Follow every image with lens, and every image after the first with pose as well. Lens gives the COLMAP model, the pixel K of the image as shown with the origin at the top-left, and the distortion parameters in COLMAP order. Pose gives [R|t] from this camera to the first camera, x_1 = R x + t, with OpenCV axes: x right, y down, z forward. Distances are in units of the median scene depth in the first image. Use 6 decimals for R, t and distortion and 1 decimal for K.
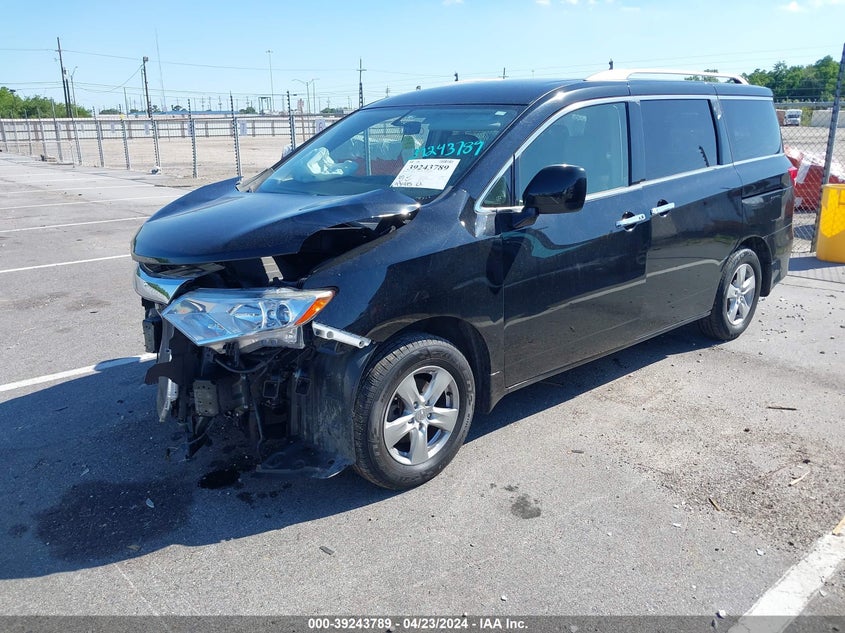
lens RADIAL K [[642.6, 0, 422.5], [0, 642.6, 316.5], [0, 0, 1]] dist [0.002447, 0.002053]
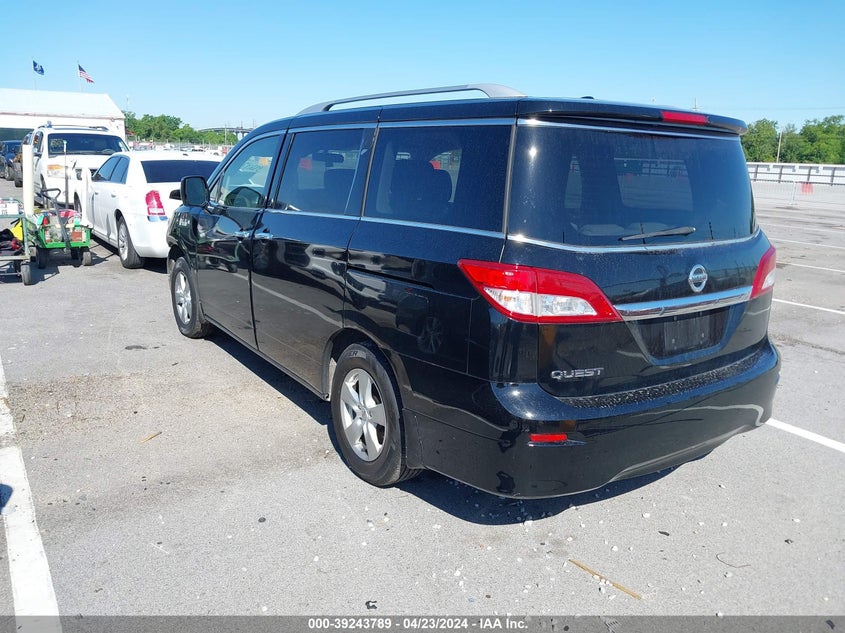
lens RADIAL K [[642.6, 0, 422.5], [0, 642.6, 316.5], [0, 0, 1]] dist [0.002447, 0.002053]
pose [[-0.079449, 0.242704, -0.966842, 1.212750], [-0.324027, 0.910949, 0.255300, -0.342474], [0.942706, 0.333566, 0.006269, 1.130901]]
